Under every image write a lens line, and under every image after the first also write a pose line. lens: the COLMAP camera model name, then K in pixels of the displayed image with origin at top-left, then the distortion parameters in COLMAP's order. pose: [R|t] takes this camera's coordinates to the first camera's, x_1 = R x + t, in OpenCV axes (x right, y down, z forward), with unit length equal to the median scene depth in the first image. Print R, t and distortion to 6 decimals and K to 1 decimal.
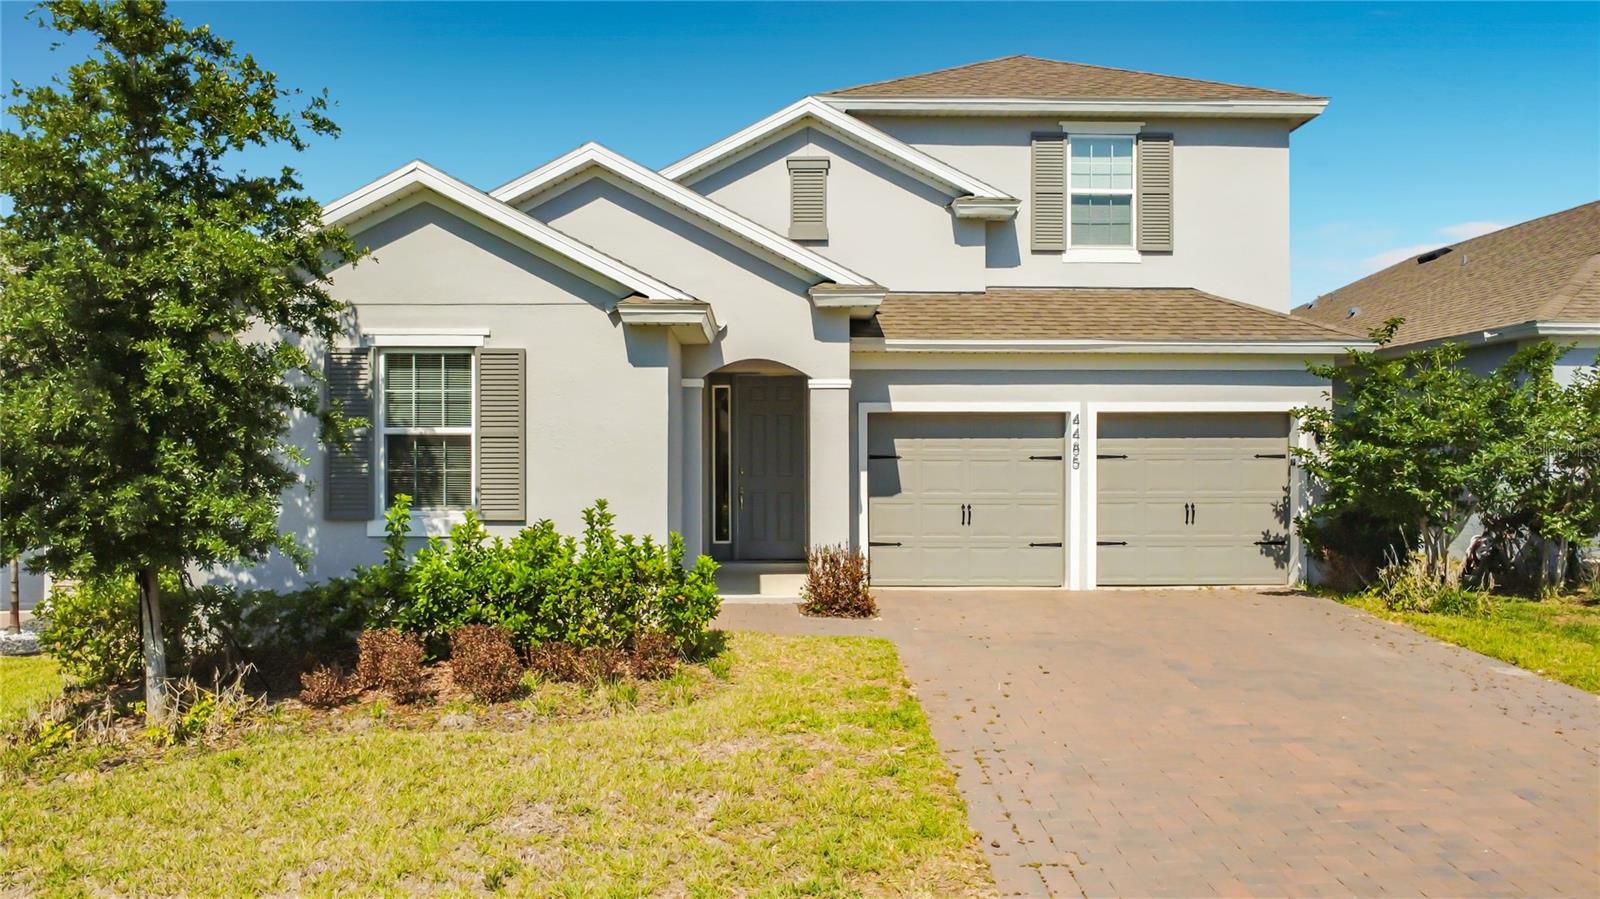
lens RADIAL K [[1159.6, 0, 795.1], [0, 1159.6, 452.3], [0, 0, 1]] dist [0.000457, 0.000691]
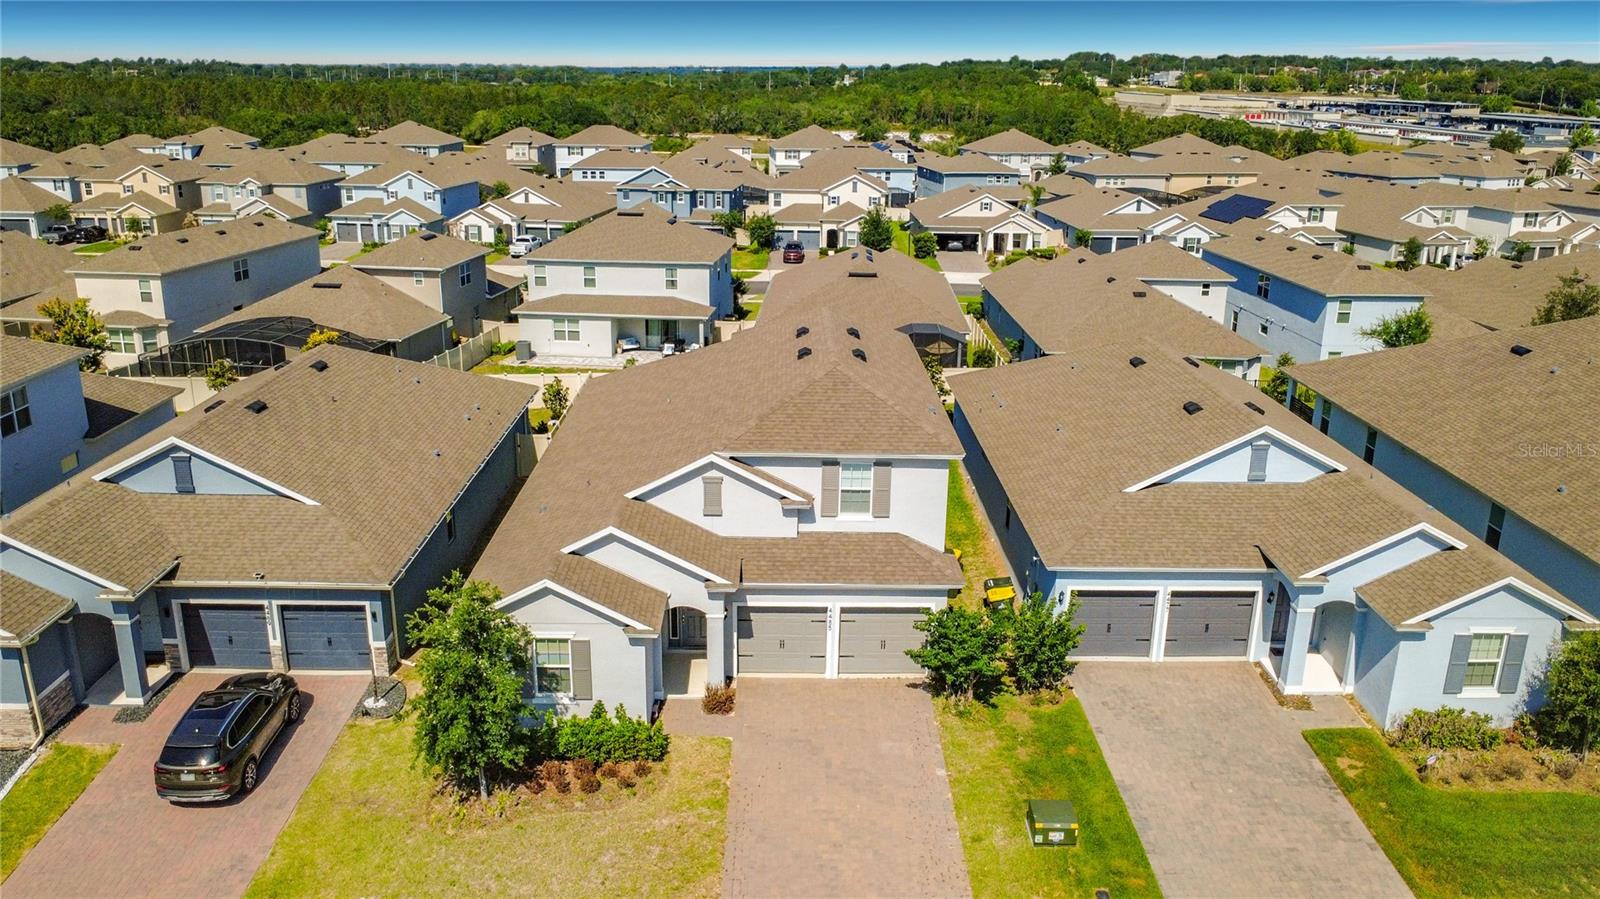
lens RADIAL K [[1212.1, 0, 804.8], [0, 1212.1, 445.9], [0, 0, 1]] dist [-0.032520, 0.004137]
pose [[0.999861, 0.016514, 0.002480, 0.181933], [-0.016483, 0.952096, 0.305355, -1.037991], [0.002681, -0.305353, 0.952235, -1.118748]]
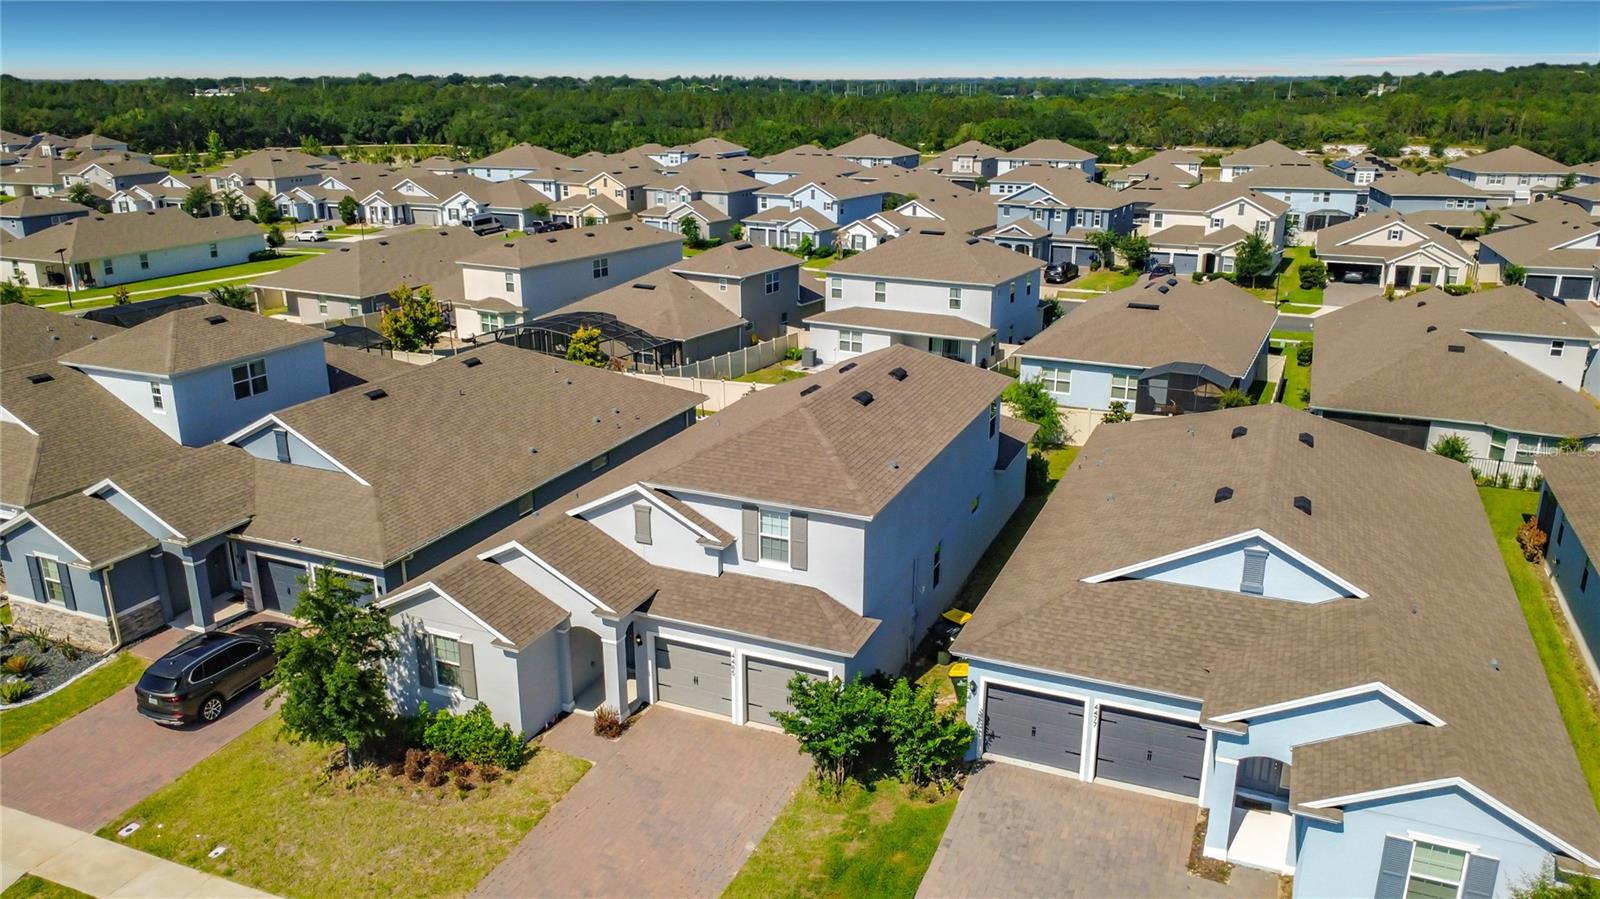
lens RADIAL K [[1159.6, 0, 795.1], [0, 1159.6, 452.3], [0, 0, 1]] dist [0.000457, 0.000691]
pose [[0.913120, 0.125727, -0.387820, 1.148908], [0.002645, 0.949413, 0.314018, -1.079092], [0.407682, -0.287762, 0.866596, -0.738194]]
